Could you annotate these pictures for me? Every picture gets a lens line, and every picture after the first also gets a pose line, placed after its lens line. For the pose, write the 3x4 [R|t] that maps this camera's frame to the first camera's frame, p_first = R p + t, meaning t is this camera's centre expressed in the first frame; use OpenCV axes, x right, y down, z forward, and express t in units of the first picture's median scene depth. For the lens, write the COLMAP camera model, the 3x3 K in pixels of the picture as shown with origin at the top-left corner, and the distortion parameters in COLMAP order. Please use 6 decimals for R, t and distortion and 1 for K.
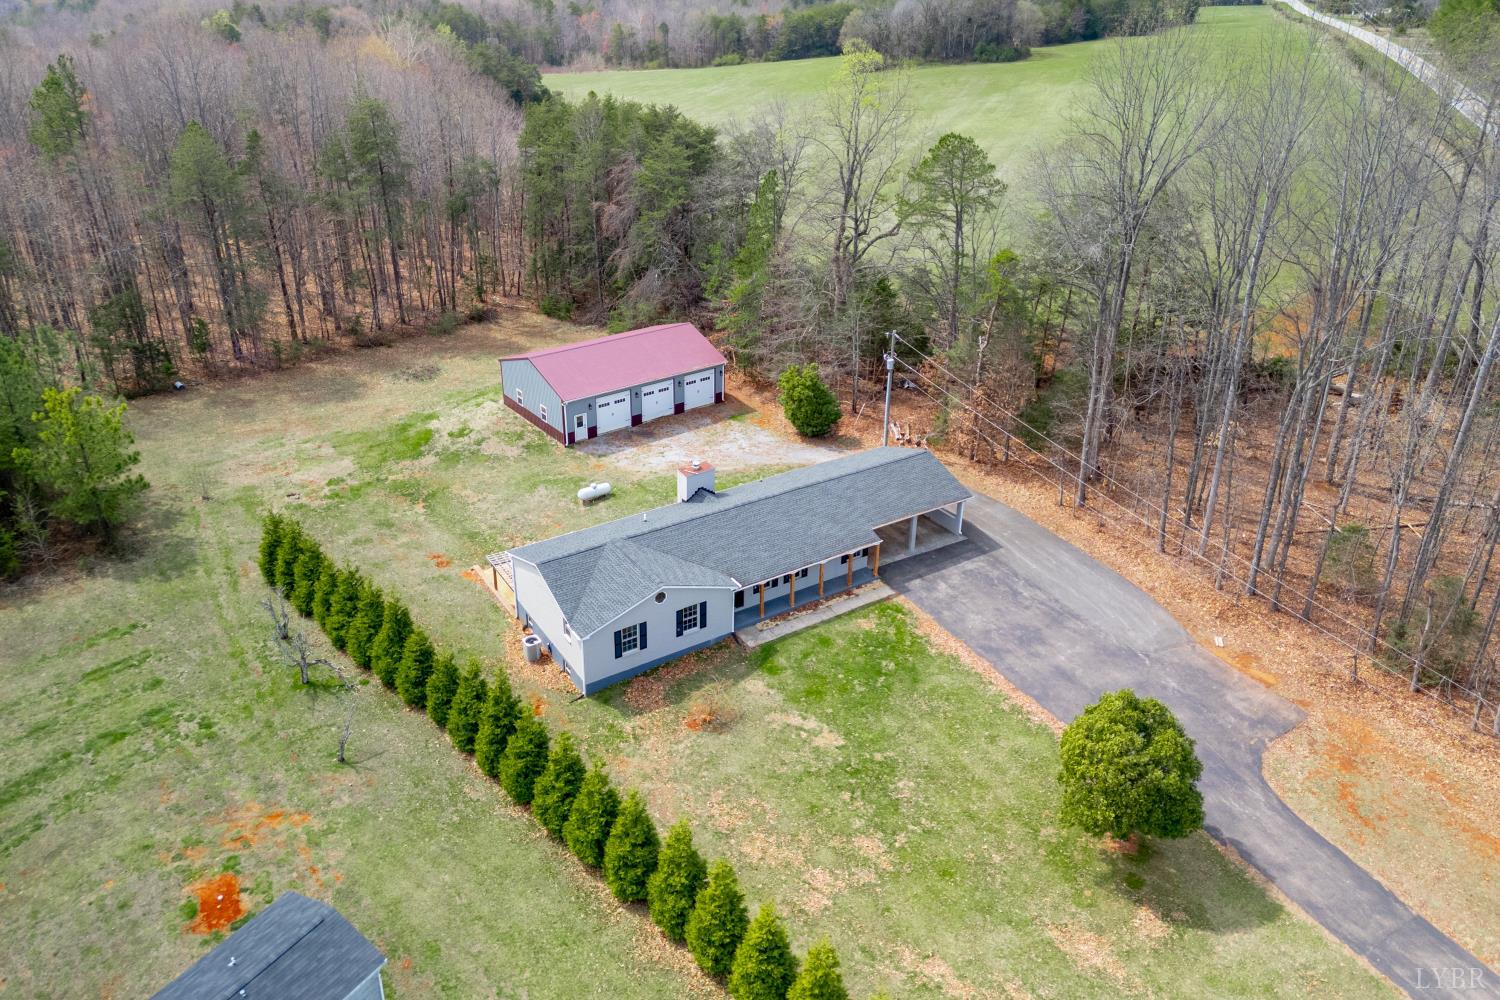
lens RADIAL K [[1077.7, 0, 729.3], [0, 1077.7, 434.5], [0, 0, 1]] dist [0.071515, -0.070457]
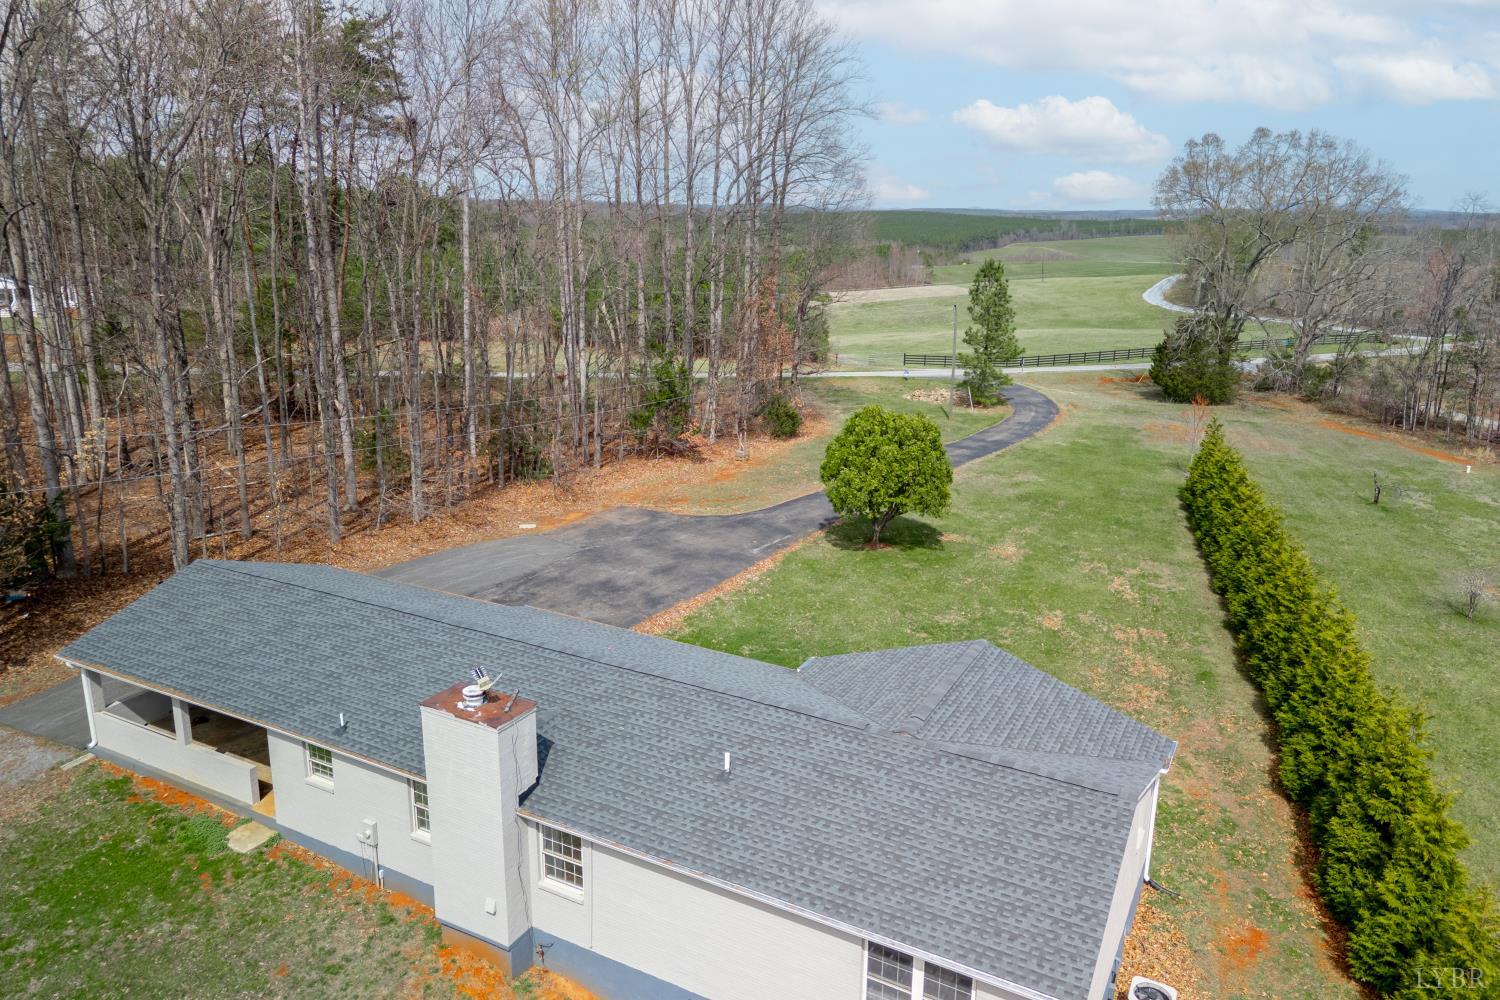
lens RADIAL K [[1048.3, 0, 747.2], [0, 1048.3, 500.6], [0, 0, 1]] dist [0.077367, -0.083634]
pose [[-0.486728, -0.248230, 0.837543, -0.287296], [0.343597, 0.827094, 0.444811, -0.119993], [-0.803142, 0.504279, -0.317279, 0.867682]]
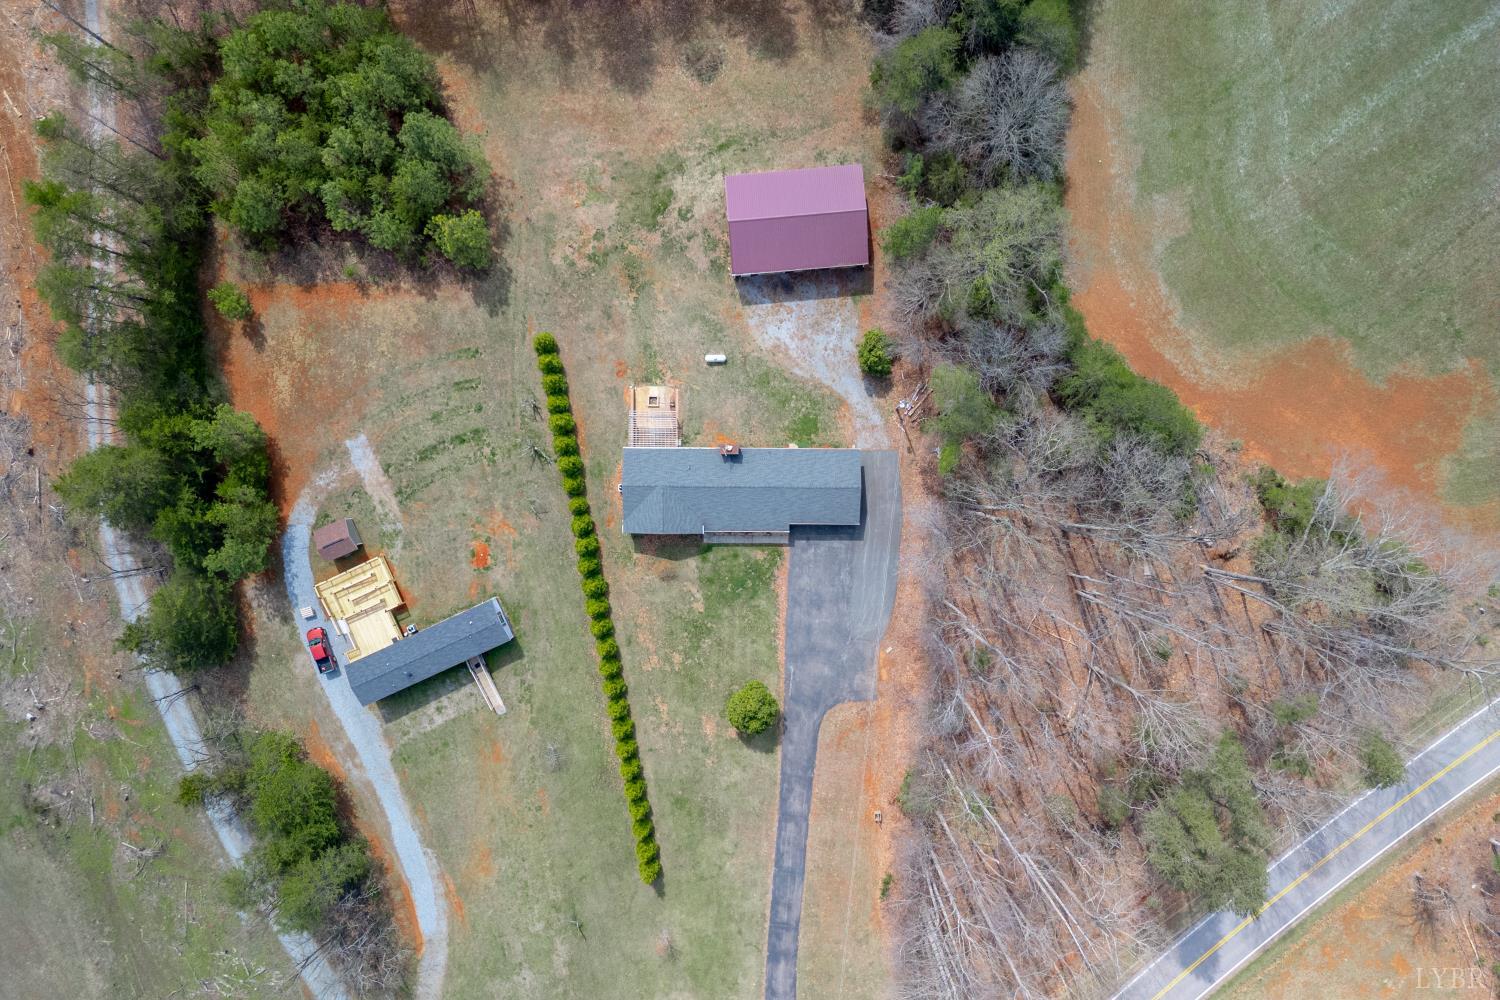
lens RADIAL K [[1048.3, 0, 747.2], [0, 1048.3, 500.6], [0, 0, 1]] dist [0.077367, -0.083634]
pose [[0.842793, 0.538176, -0.008136, 0.050313], [-0.203136, 0.332041, 0.921132, -1.390927], [0.498433, -0.774671, 0.389165, 0.207288]]
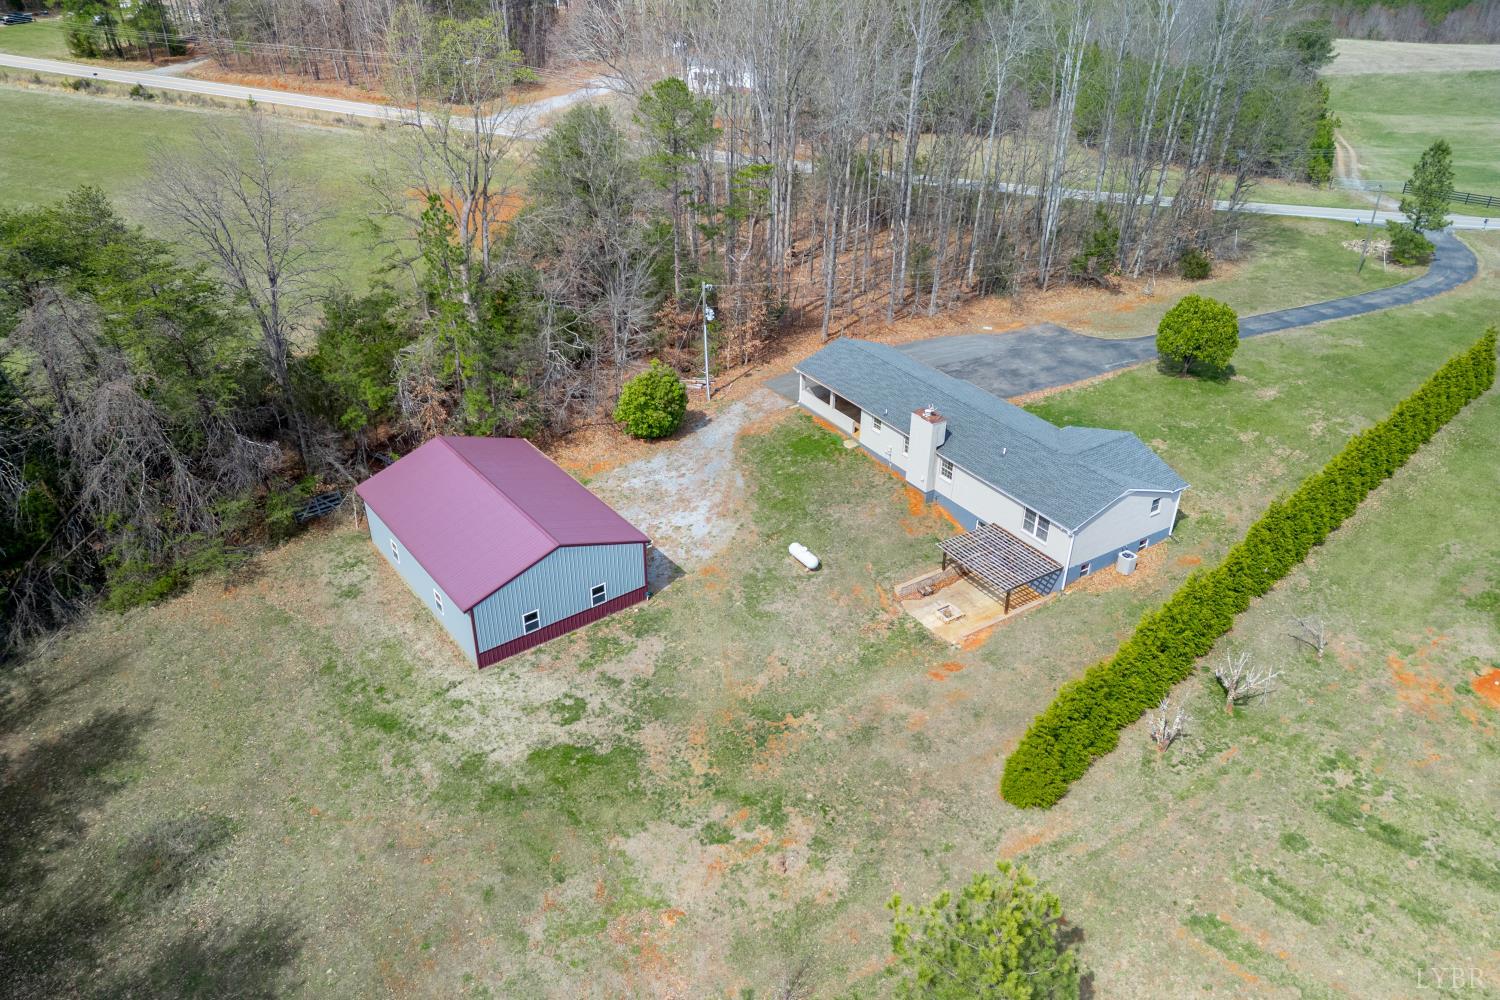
lens RADIAL K [[1048.3, 0, 747.2], [0, 1048.3, 500.6], [0, 0, 1]] dist [0.077367, -0.083634]
pose [[-0.001641, -0.517862, 0.855463, -0.815905], [0.407800, 0.780753, 0.473418, -0.395608], [-0.913070, 0.349634, 0.209903, 0.842731]]
